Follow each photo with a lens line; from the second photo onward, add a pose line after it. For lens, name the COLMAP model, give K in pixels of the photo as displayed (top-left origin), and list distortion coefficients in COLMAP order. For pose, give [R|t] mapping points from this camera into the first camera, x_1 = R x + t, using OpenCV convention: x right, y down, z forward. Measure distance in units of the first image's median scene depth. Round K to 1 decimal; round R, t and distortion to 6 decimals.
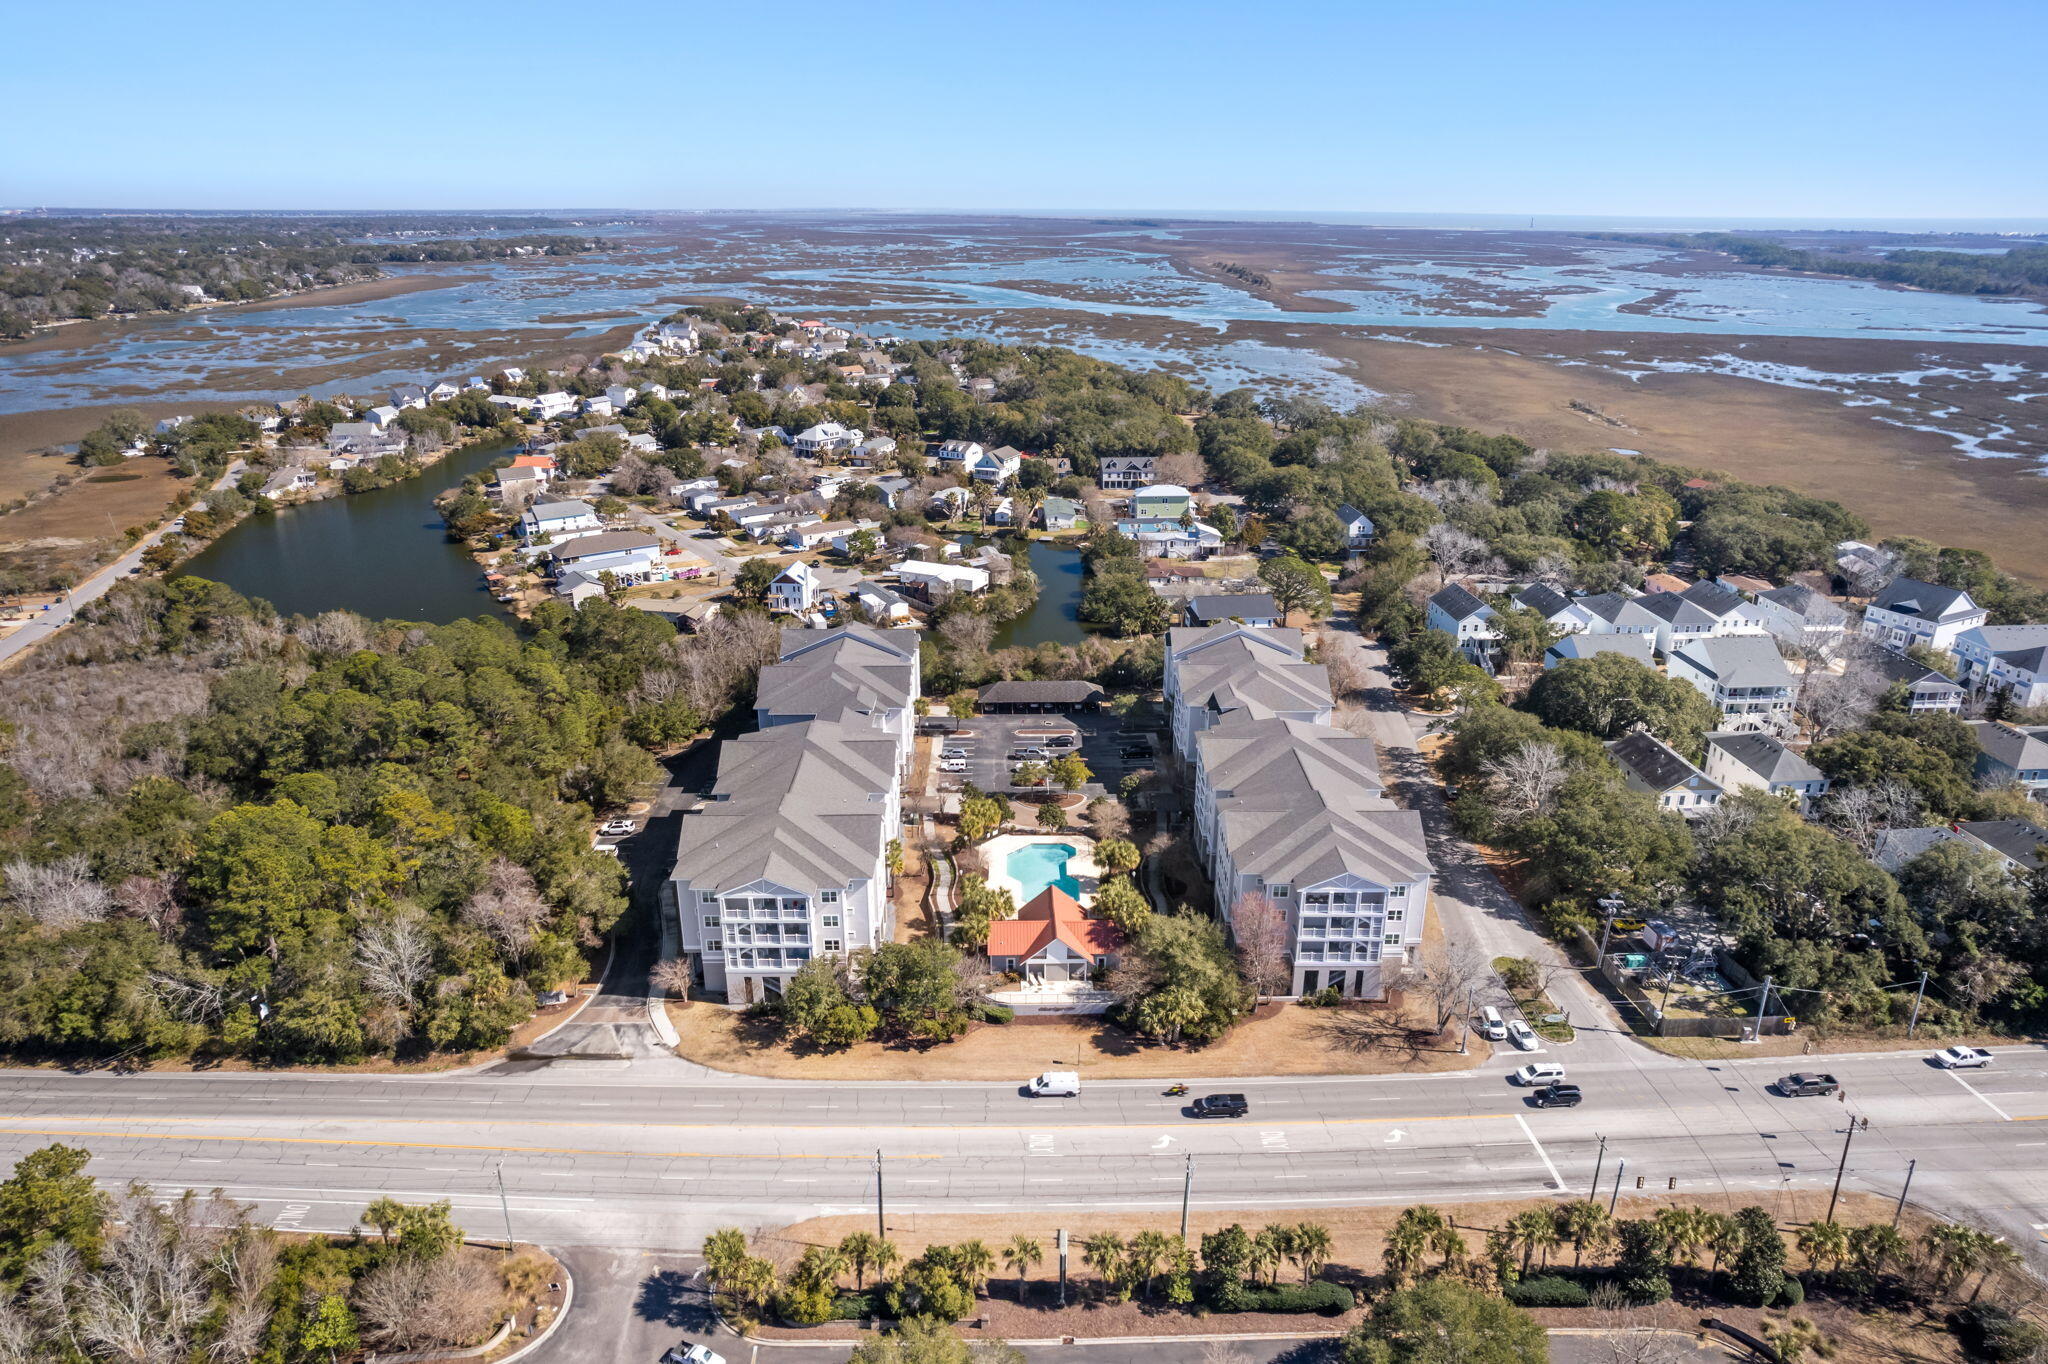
lens RADIAL K [[1295.7, 0, 1024.0], [0, 1295.7, 682.0], [0, 0, 1]] dist [-0.064887, 0.052643]
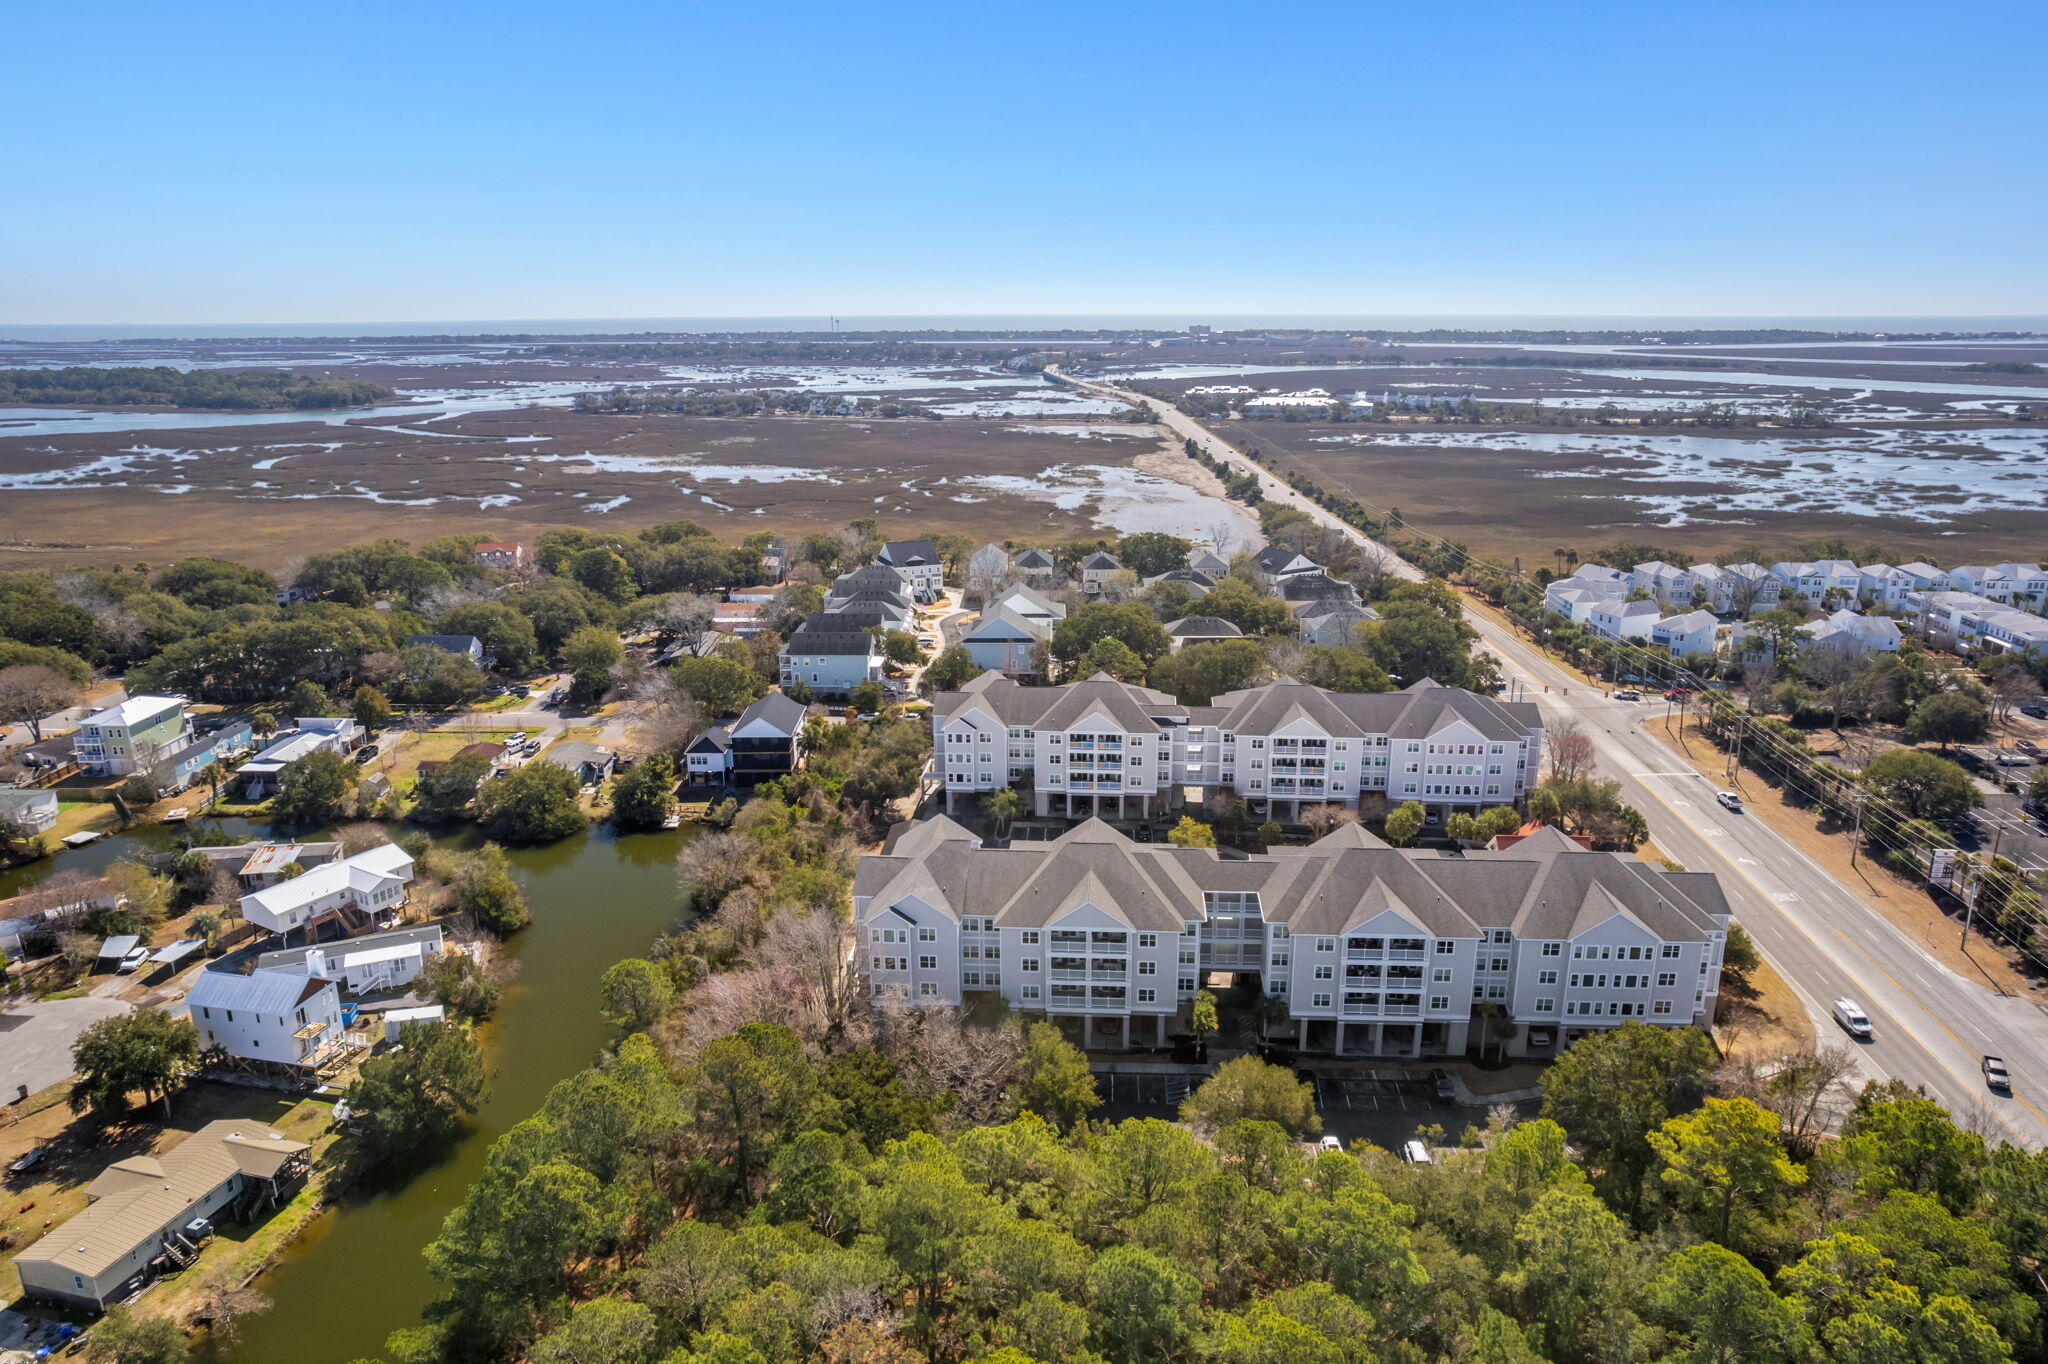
lens RADIAL K [[1295.7, 0, 1024.0], [0, 1295.7, 682.0], [0, 0, 1]] dist [-0.064887, 0.052643]
pose [[0.107589, -0.278335, 0.954439, -1.038217], [0.347427, 0.910012, 0.226216, -0.356602], [-0.931514, 0.307260, 0.194608, 1.121198]]
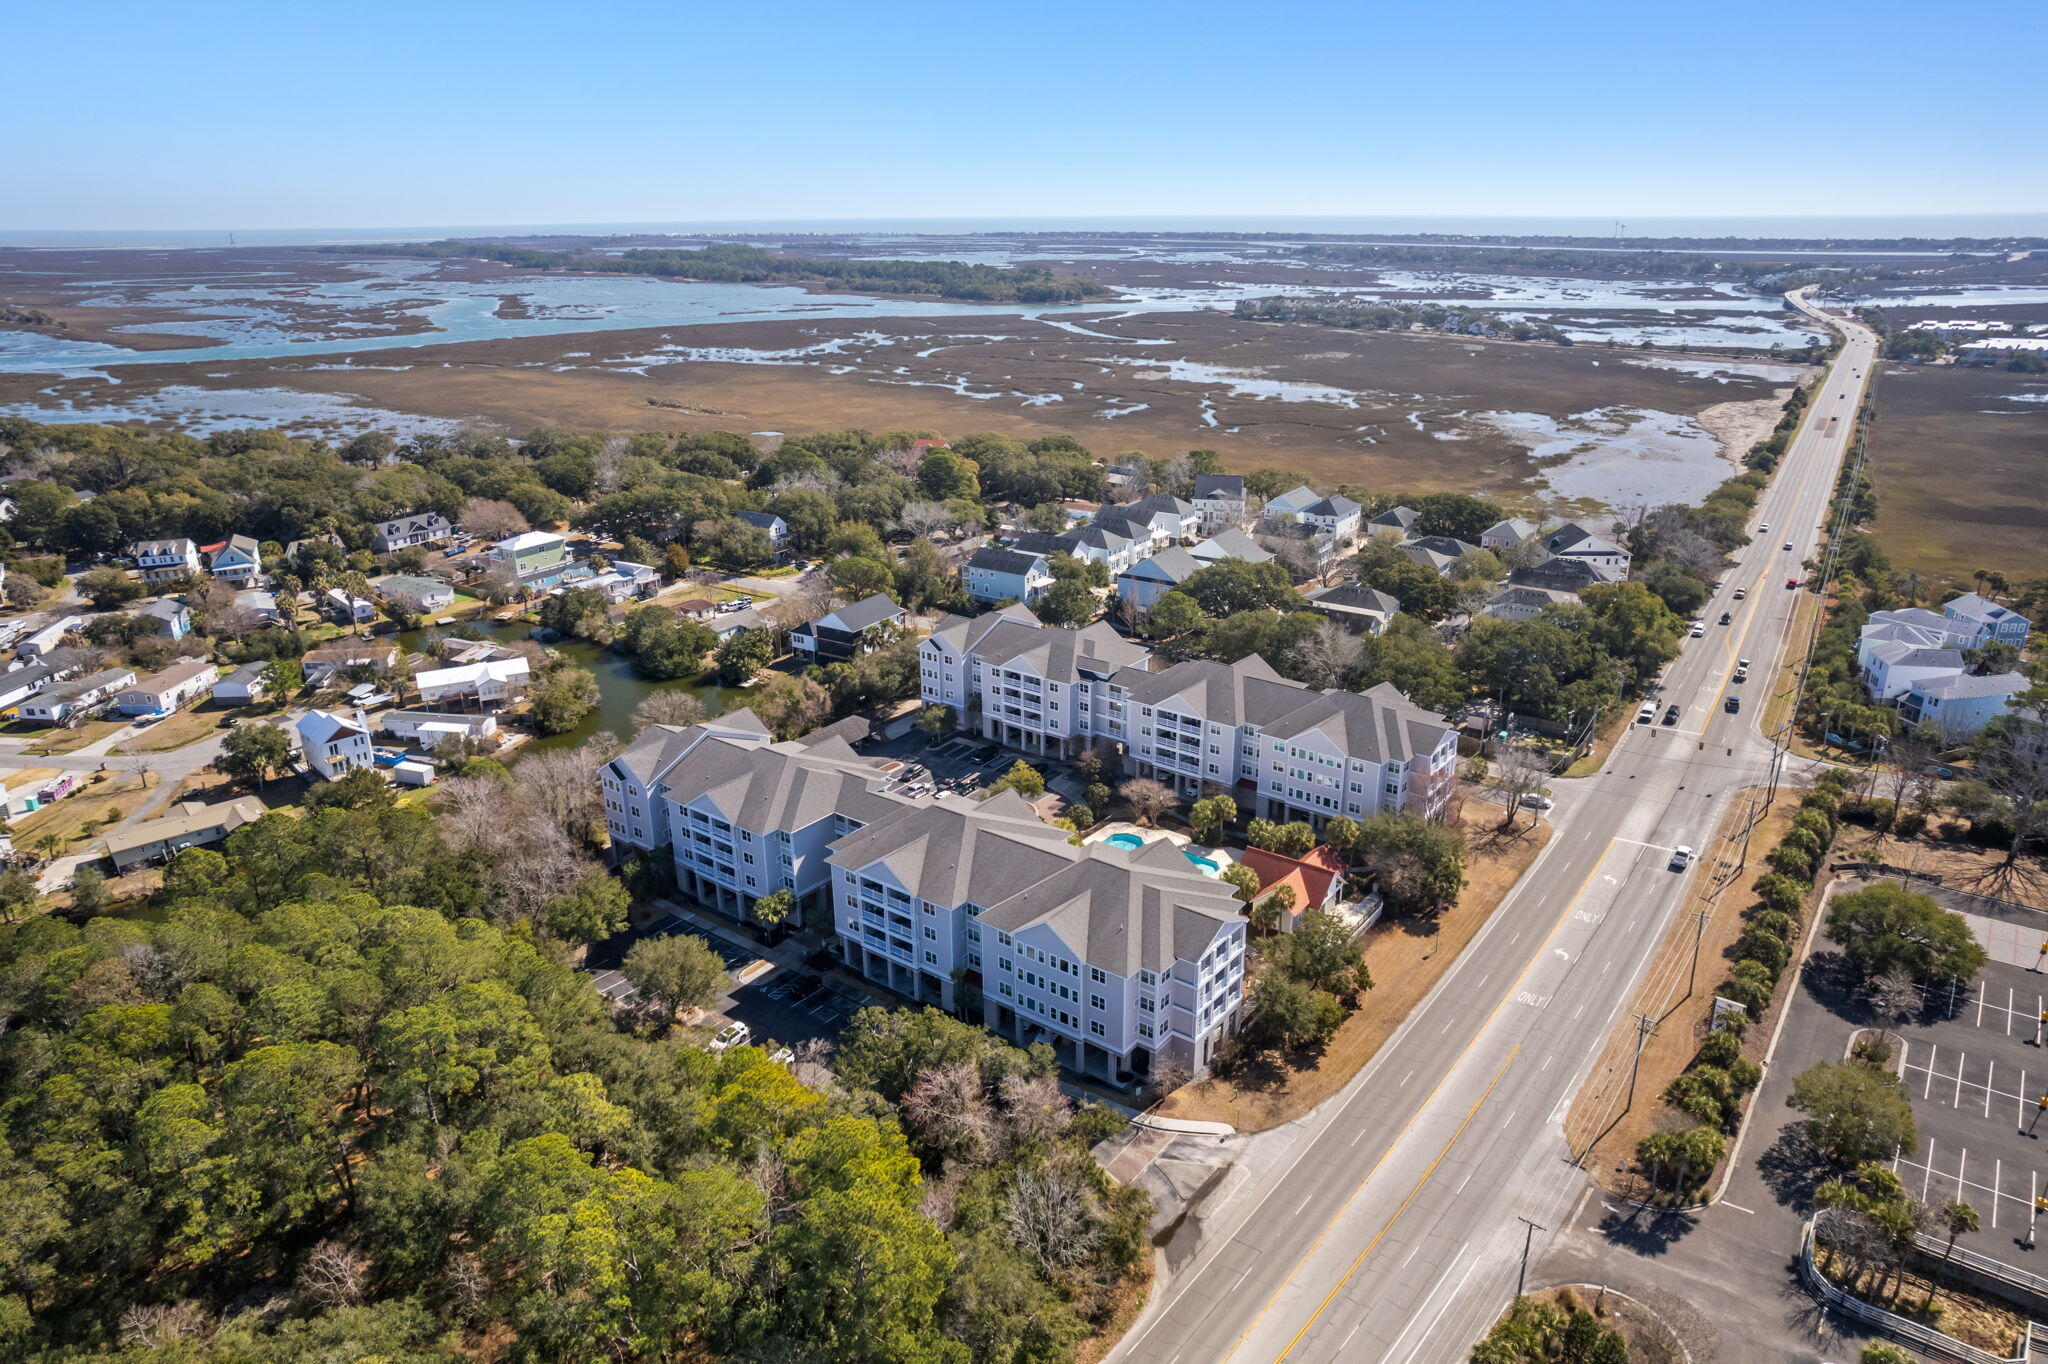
lens RADIAL K [[1261.6, 0, 1024.0], [0, 1261.6, 682.0], [0, 0, 1]] dist [-0.062291, 0.047999]
pose [[0.625126, -0.280365, 0.728432, -0.819179], [0.279795, 0.951730, 0.126196, -0.159696], [-0.728651, 0.124923, 0.673395, 0.404318]]
